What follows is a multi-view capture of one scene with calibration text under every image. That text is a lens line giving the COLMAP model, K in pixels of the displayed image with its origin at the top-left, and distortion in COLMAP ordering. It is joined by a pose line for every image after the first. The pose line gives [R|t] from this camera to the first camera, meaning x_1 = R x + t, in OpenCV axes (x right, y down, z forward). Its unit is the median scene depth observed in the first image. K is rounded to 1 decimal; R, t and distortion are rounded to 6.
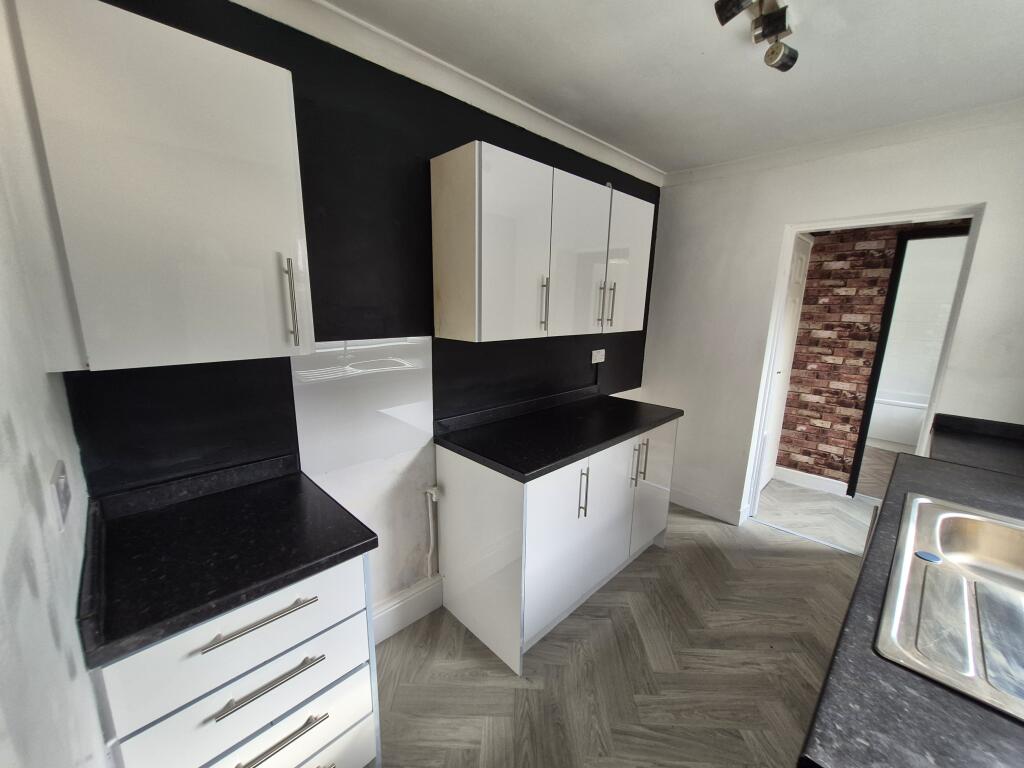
lens RADIAL K [[405.3, 0, 495.1], [0, 405.3, 386.6], [0, 0, 1]] dist [-0.000304, -0.000030]
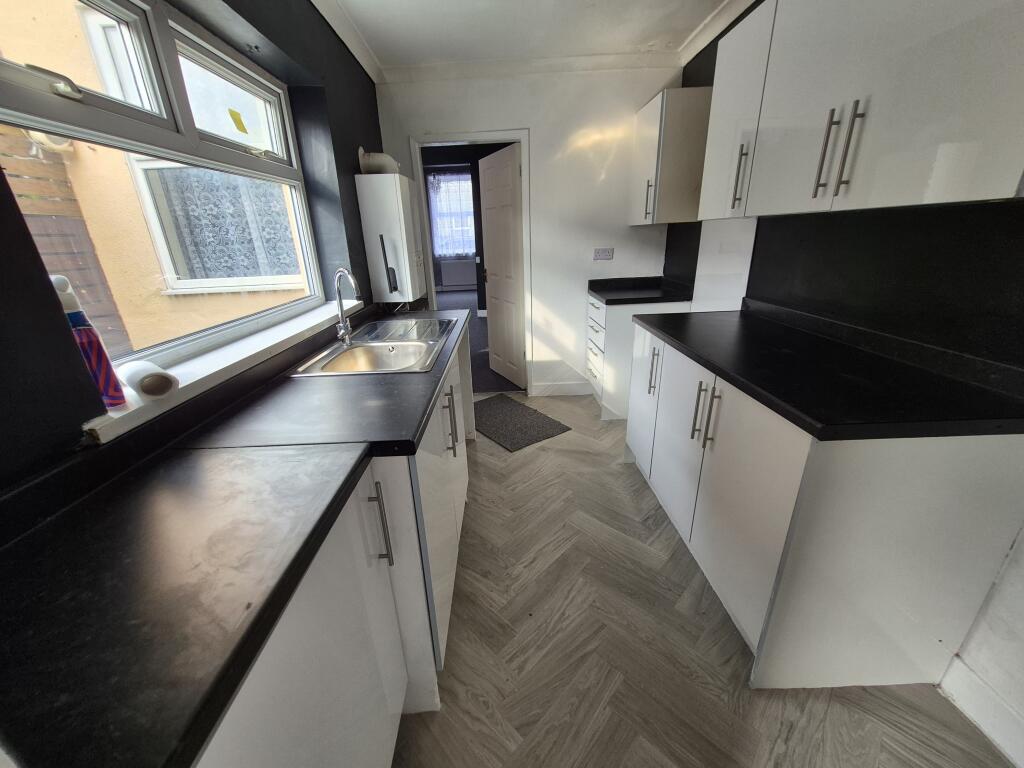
lens RADIAL K [[405.3, 0, 495.1], [0, 405.3, 386.6], [0, 0, 1]] dist [-0.000304, -0.000030]
pose [[-0.686611, 0.267587, -0.675990, 1.035213], [-0.116636, 0.877217, 0.465710, -0.126955], [0.717608, 0.398607, -0.571097, 1.105847]]
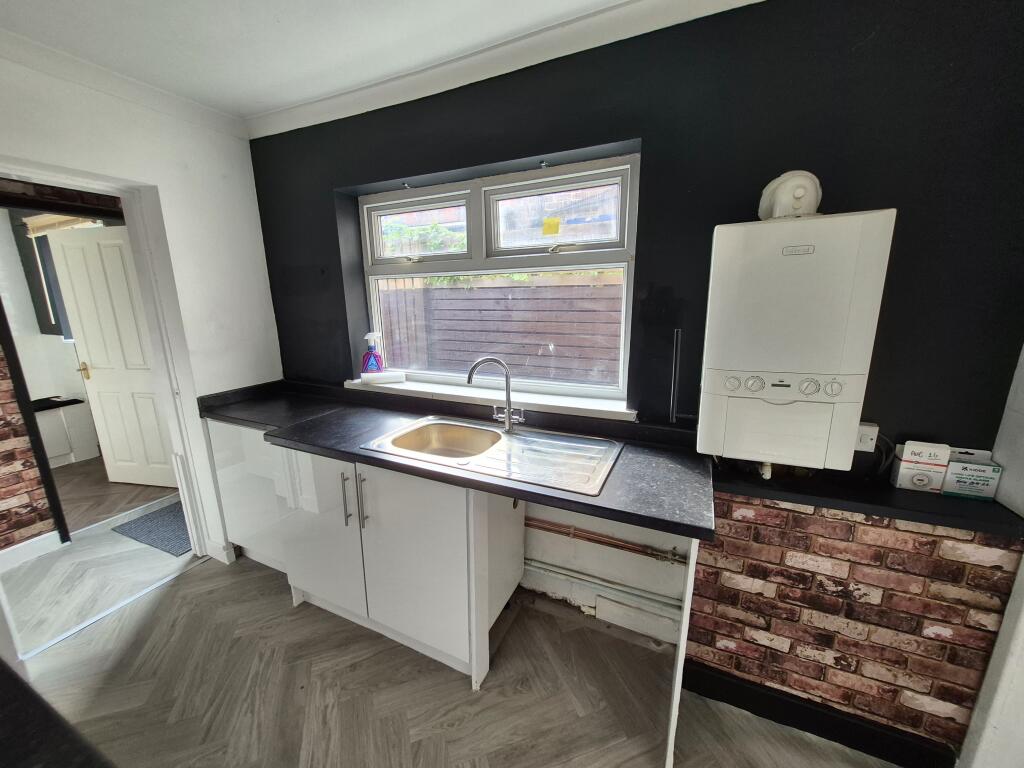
lens RADIAL K [[399.4, 0, 512.0], [0, 399.4, 384.0], [0, 0, 1]] dist [-0.000210, 0.000159]
pose [[-0.378214, -0.211795, 0.901164, -0.101073], [0.195706, 0.933179, 0.301456, -0.113220], [-0.904795, 0.290378, -0.311492, 0.584588]]
